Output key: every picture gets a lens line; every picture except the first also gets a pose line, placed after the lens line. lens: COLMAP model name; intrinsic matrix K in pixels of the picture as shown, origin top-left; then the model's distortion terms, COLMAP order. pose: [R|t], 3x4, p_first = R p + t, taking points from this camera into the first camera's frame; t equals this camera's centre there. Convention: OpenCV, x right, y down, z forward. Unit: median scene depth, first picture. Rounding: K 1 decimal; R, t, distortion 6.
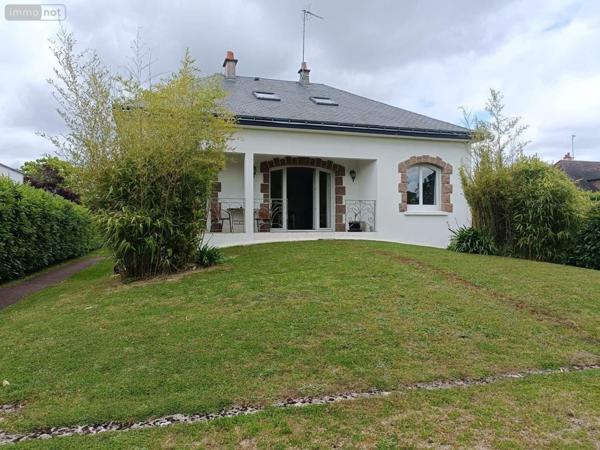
lens RADIAL K [[415.4, 0, 300.0], [0, 415.4, 225.0], [0, 0, 1]] dist [0.028110, -0.000705]
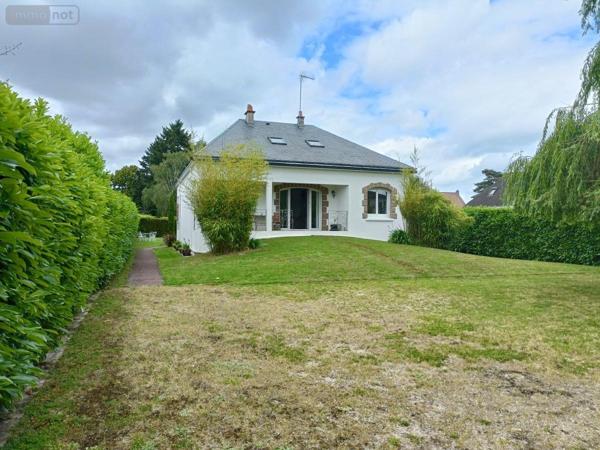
lens RADIAL K [[415.4, 0, 300.0], [0, 415.4, 225.0], [0, 0, 1]] dist [0.028110, -0.000705]
pose [[0.999210, 0.011077, 0.038165, -0.055645], [-0.011233, 0.999929, 0.003881, -0.010403], [-0.038119, -0.004307, 0.999264, -0.549189]]
